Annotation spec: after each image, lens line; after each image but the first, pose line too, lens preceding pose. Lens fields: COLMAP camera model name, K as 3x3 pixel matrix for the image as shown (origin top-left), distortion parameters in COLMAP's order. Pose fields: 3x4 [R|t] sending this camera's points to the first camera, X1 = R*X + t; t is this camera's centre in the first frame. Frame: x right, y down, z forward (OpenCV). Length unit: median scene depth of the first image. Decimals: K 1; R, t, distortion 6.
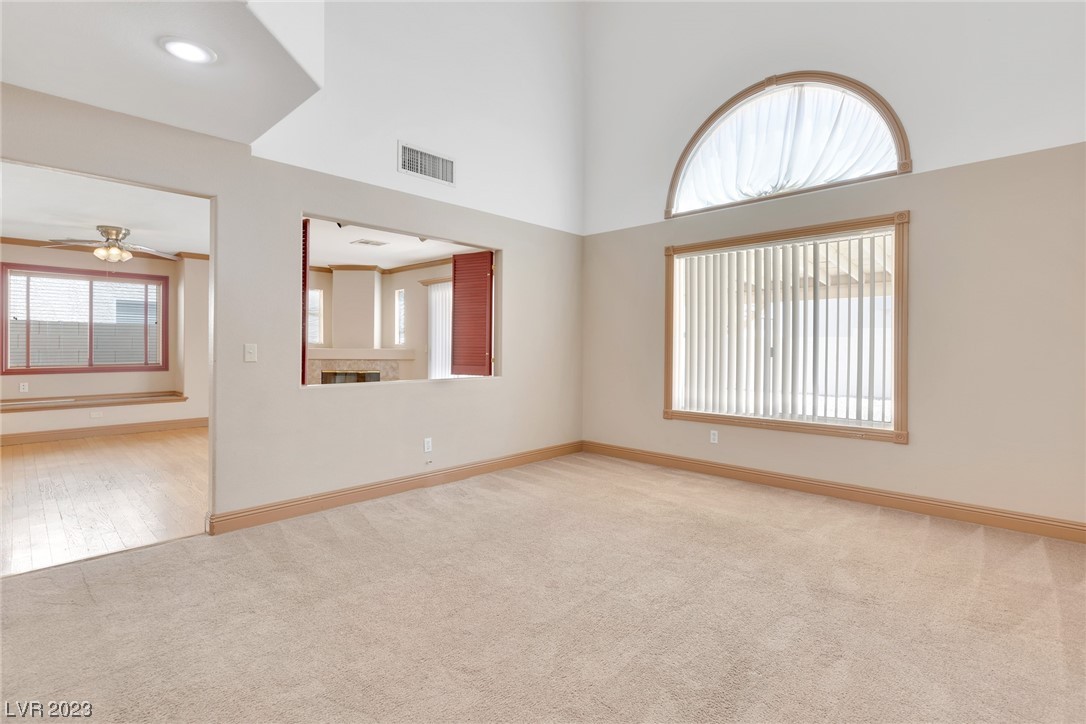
lens RADIAL K [[523.3, 0, 543.6], [0, 523.3, 345.8], [0, 0, 1]] dist [-0.000073, -0.000085]
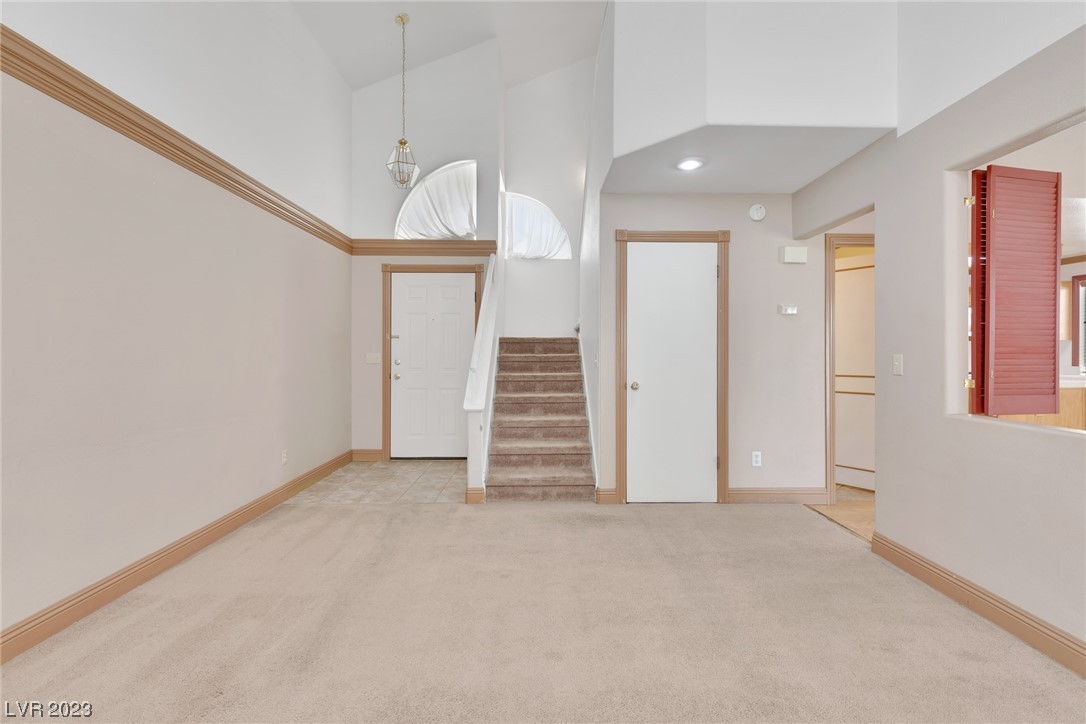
lens RADIAL K [[492.1, 0, 546.1], [0, 492.1, 354.0], [0, 0, 1]] dist [-0.000385, -0.000174]
pose [[-0.707867, -0.003523, -0.706337, 0.459722], [-0.007292, 0.999971, 0.002321, -0.003149], [0.706308, 0.006793, -0.707872, 1.250240]]
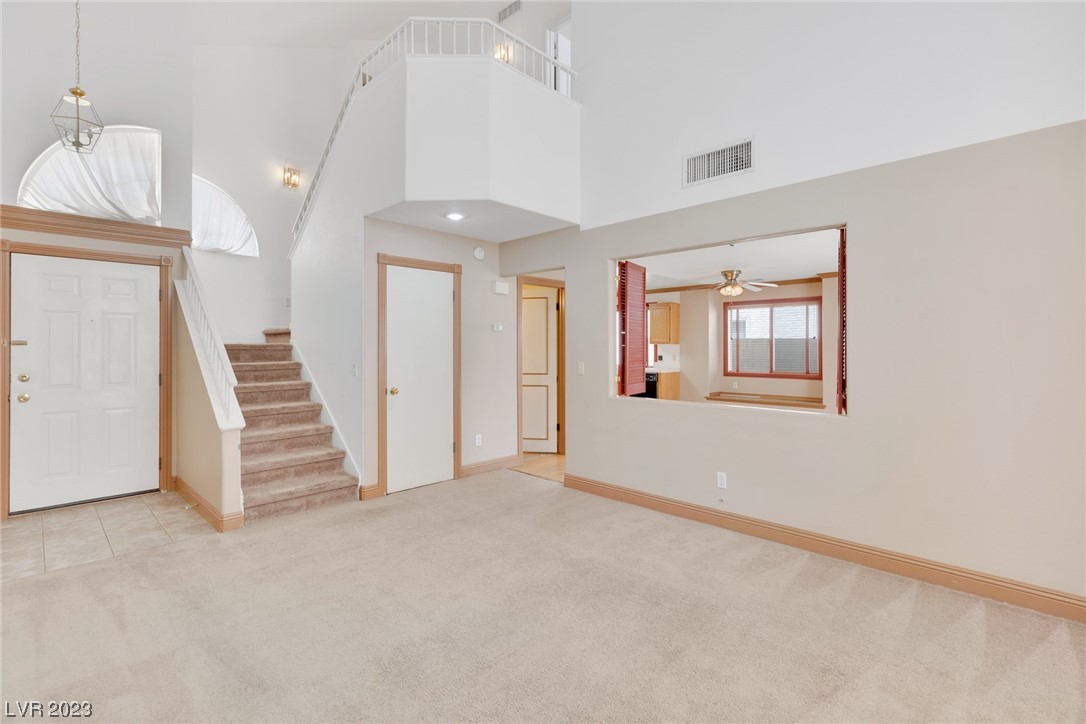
lens RADIAL K [[498.0, 0, 541.9], [0, 498.0, 345.7], [0, 0, 1]] dist [0.002000, 0.000001]
pose [[-0.013115, -0.006739, -0.999891, 0.862035], [-0.001957, 0.999976, -0.006714, -0.043323], [0.999912, 0.001868, -0.013128, 0.977769]]
